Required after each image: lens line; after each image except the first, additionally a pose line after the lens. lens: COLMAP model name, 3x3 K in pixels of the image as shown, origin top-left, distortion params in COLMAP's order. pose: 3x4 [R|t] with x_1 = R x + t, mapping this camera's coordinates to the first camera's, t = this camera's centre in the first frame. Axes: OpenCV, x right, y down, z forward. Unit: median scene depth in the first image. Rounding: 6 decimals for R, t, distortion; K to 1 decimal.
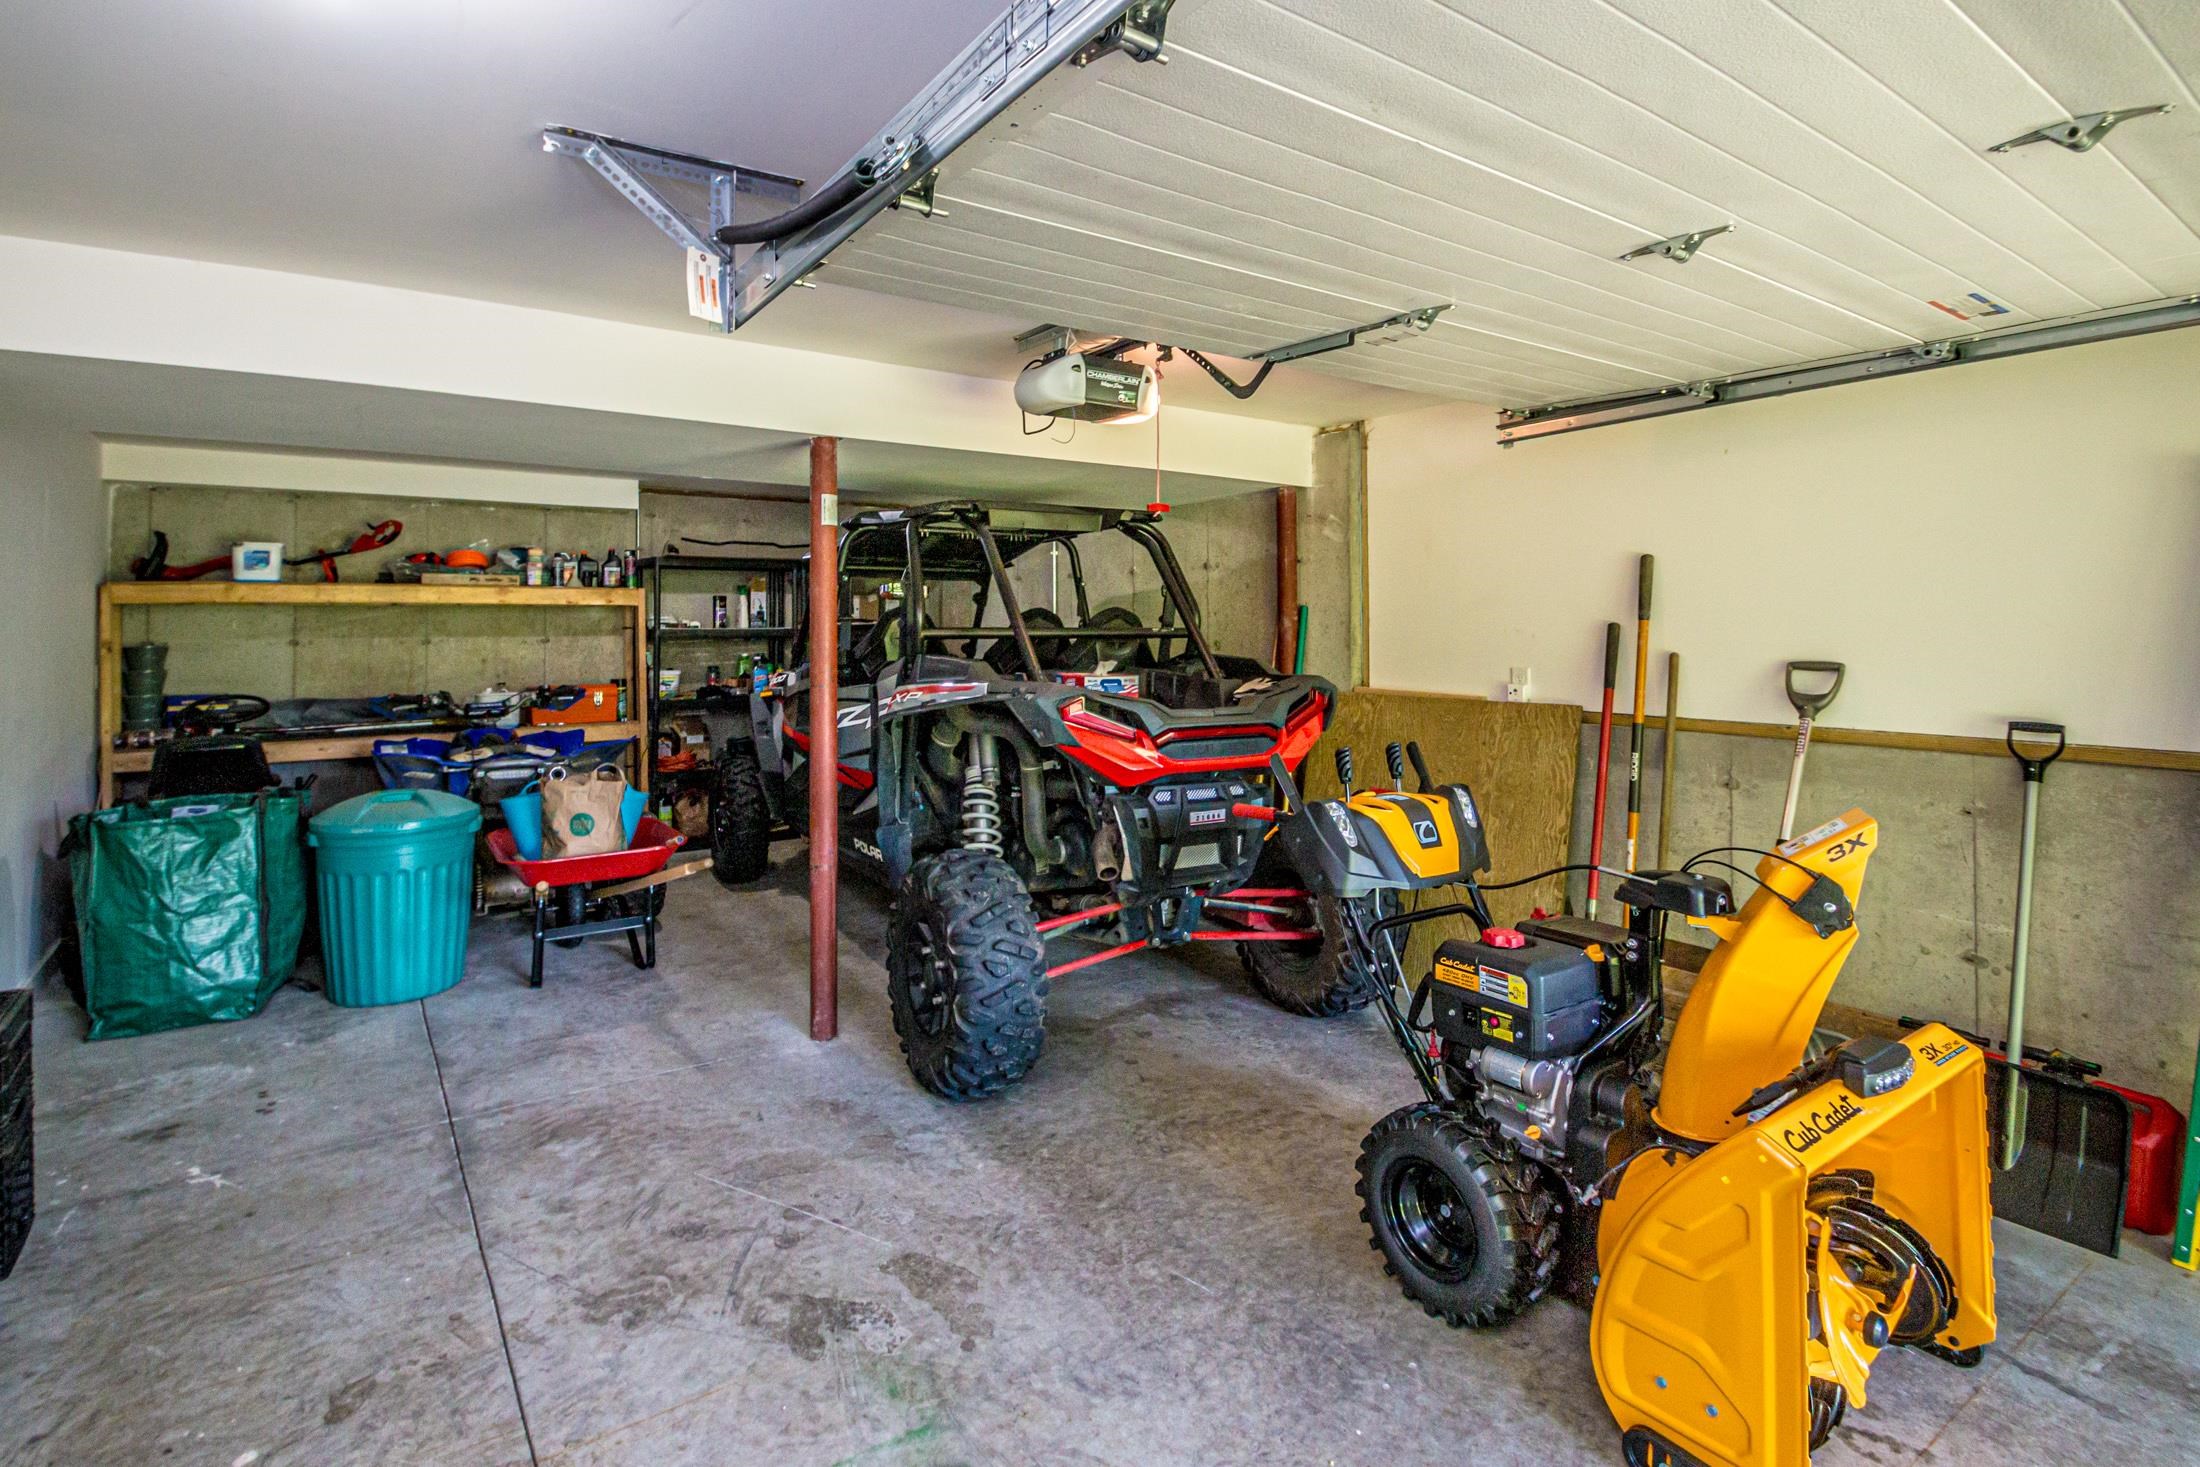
lens RADIAL K [[1061.9, 0, 1050.3], [0, 1061.9, 617.3], [0, 0, 1]] dist [-0.019607, -0.006264]
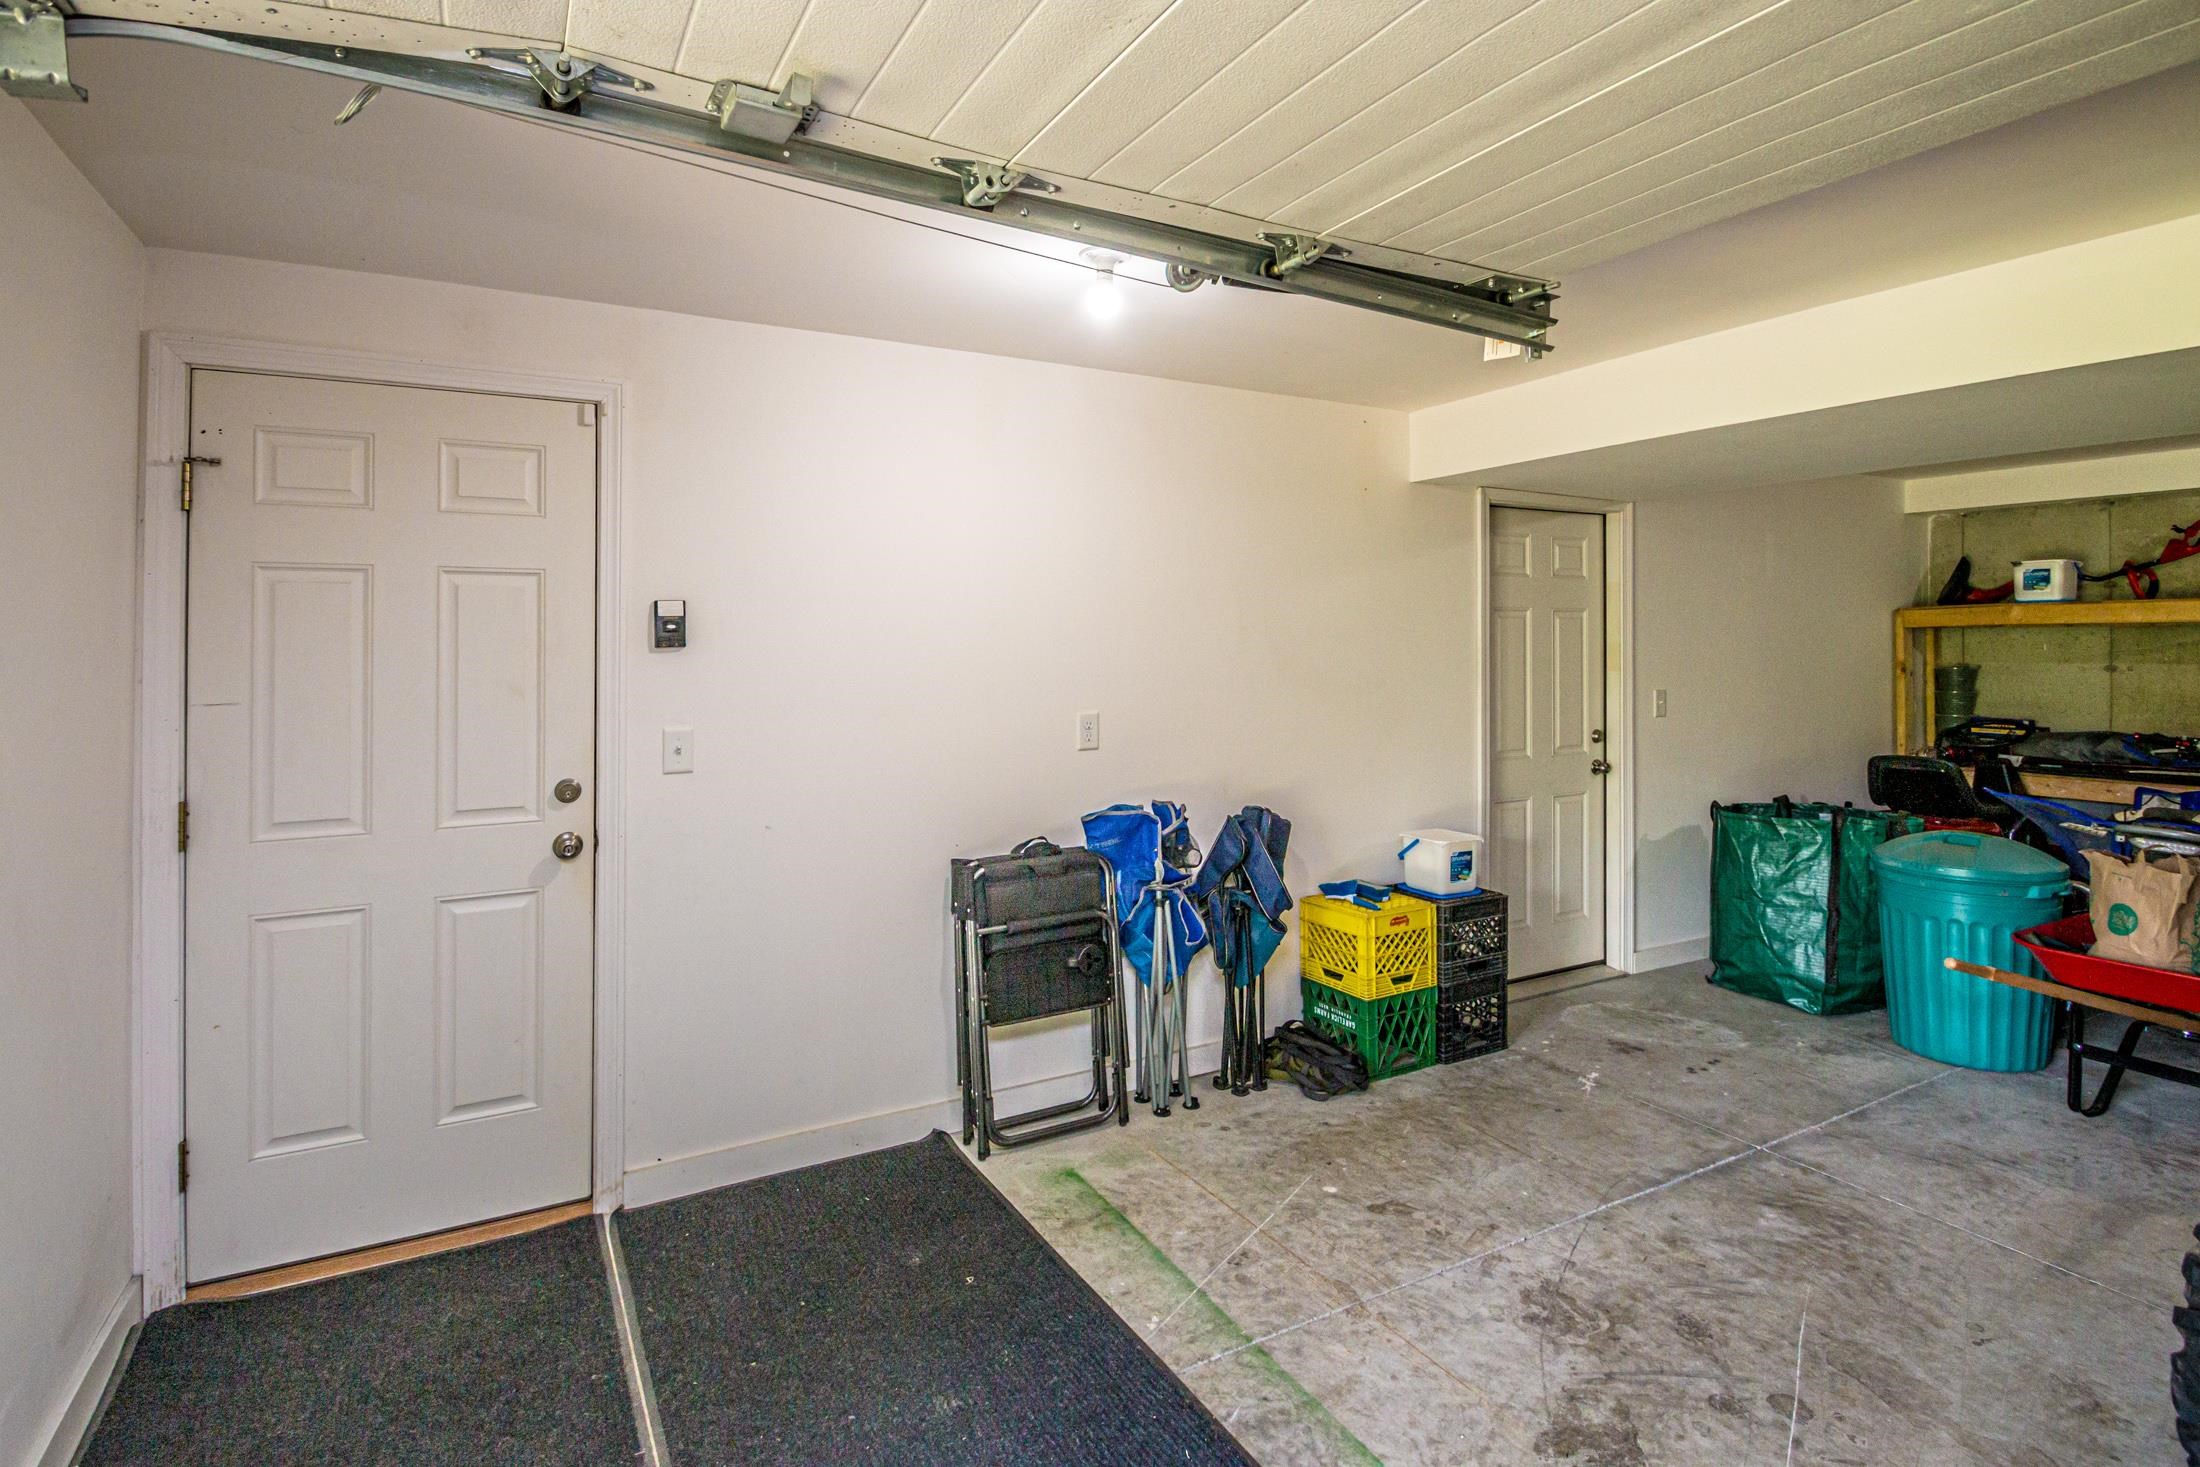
lens RADIAL K [[1061.9, 0, 1088.0], [0, 1061.9, 651.0], [0, 0, 1]] dist [-0.019607, -0.006264]
pose [[-0.117881, 0.010072, -0.992977, 0.386385], [0.007393, 0.999930, 0.009265, -0.007220], [0.993000, -0.006248, -0.117948, 0.378638]]
